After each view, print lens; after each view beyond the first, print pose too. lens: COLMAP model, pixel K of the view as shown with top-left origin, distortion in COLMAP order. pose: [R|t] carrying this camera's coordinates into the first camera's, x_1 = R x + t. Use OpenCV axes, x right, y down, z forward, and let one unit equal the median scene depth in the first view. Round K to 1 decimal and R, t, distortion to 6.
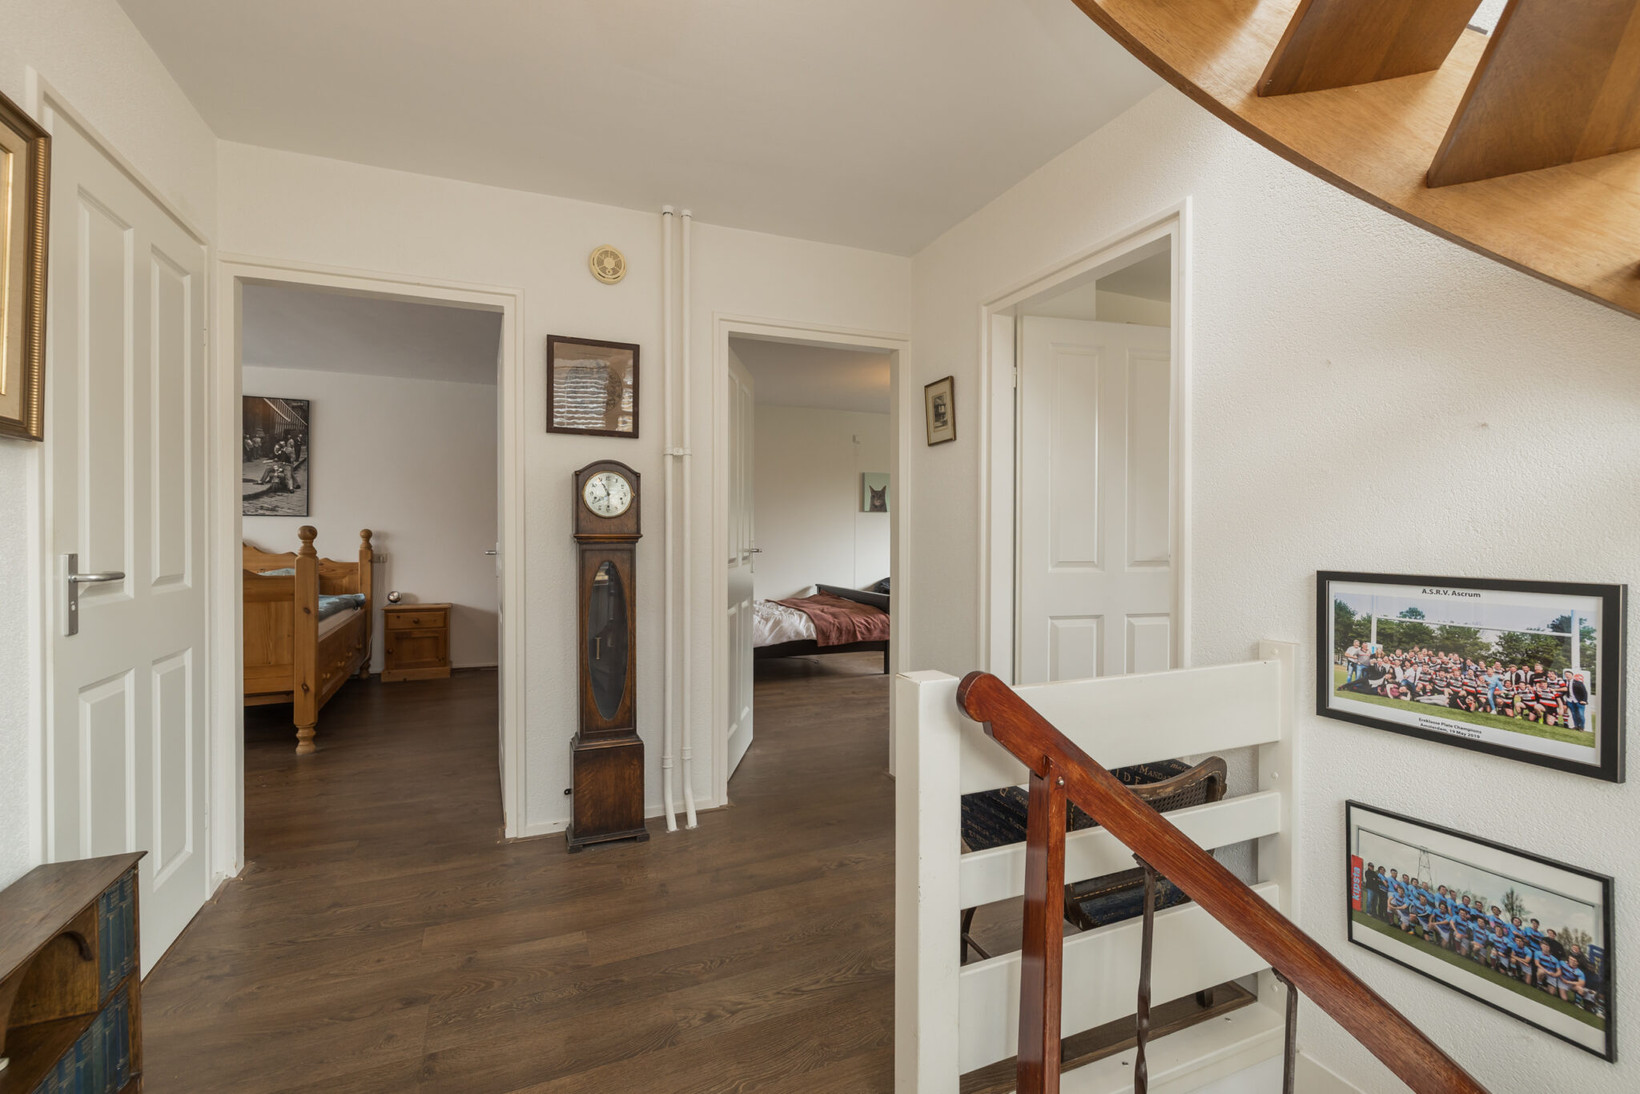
lens RADIAL K [[711.0, 0, 807.7], [0, 711.0, 540.7], [0, 0, 1]] dist [-0.003632, 0.000045]
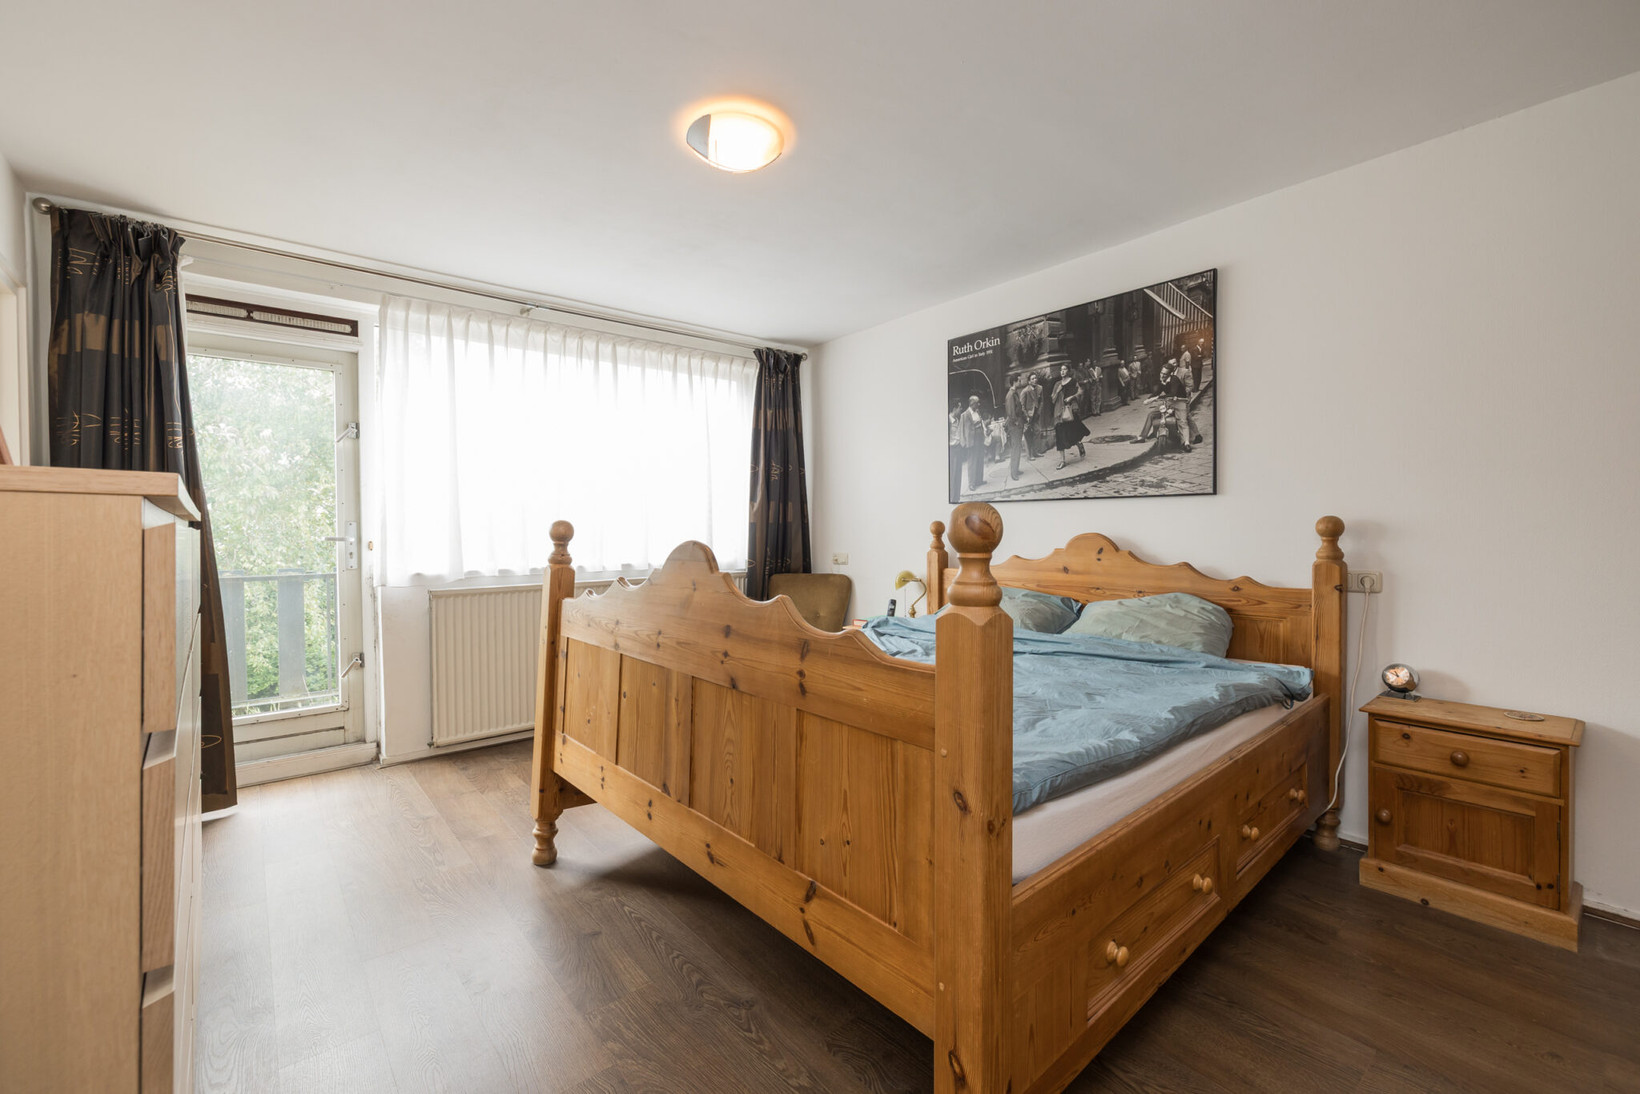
lens RADIAL K [[711.0, 0, 808.7], [0, 711.0, 535.3], [0, 0, 1]] dist [-0.003632, 0.000045]
pose [[0.302655, -0.001706, -0.953099, -0.302564], [-0.008048, 0.999958, -0.004346, 0.000342], [0.953066, 0.008985, 0.302629, 0.565688]]
